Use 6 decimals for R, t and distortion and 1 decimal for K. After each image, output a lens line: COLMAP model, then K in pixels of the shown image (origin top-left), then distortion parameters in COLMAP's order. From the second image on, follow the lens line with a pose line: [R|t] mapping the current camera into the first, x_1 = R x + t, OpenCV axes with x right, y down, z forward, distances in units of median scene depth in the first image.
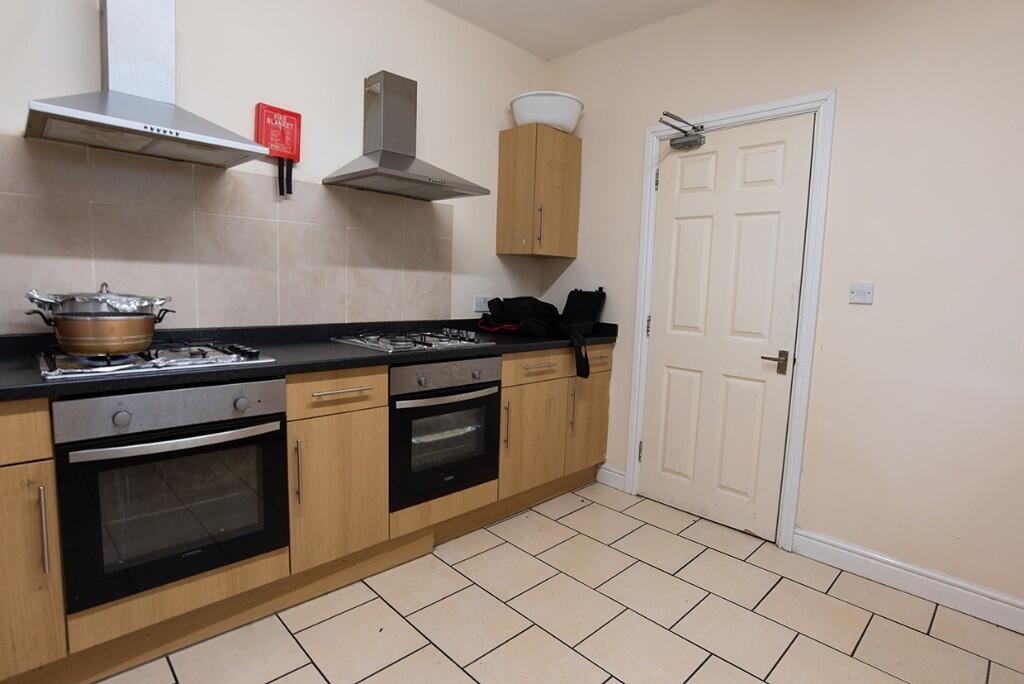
lens RADIAL K [[523.8, 0, 517.1], [0, 523.8, 343.7], [0, 0, 1]] dist [-0.062249, 0.024102]
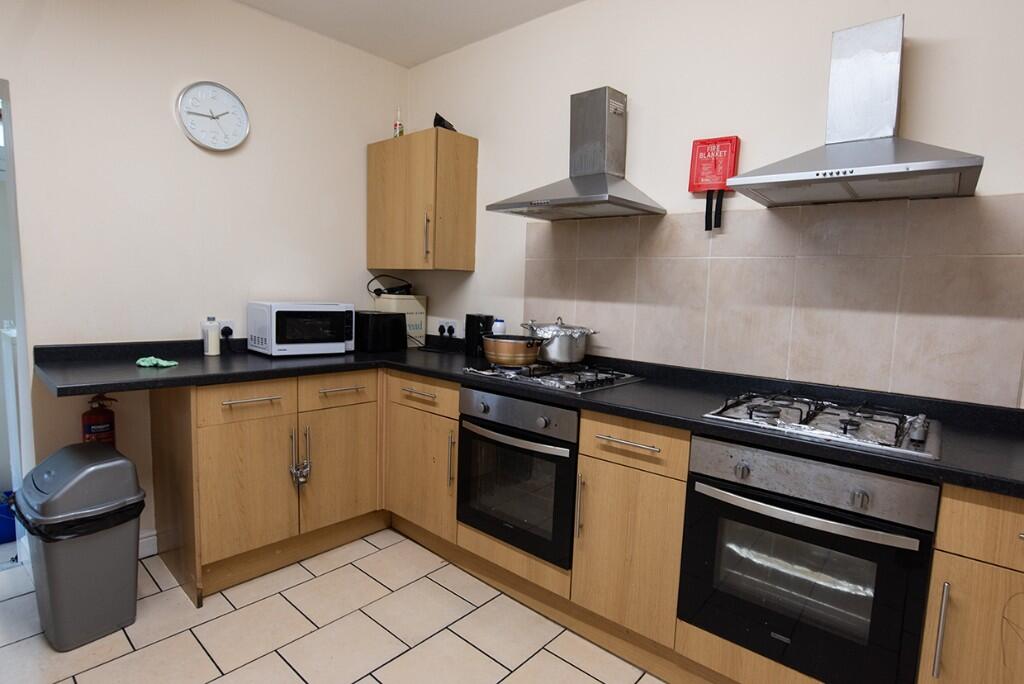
lens RADIAL K [[523.8, 0, 517.1], [0, 523.8, 343.7], [0, 0, 1]] dist [-0.062249, 0.024102]
pose [[0.071078, 0.064683, -0.995371, 0.485056], [-0.150286, 0.987198, 0.053420, -0.088007], [0.986084, 0.145793, 0.079889, 0.642804]]
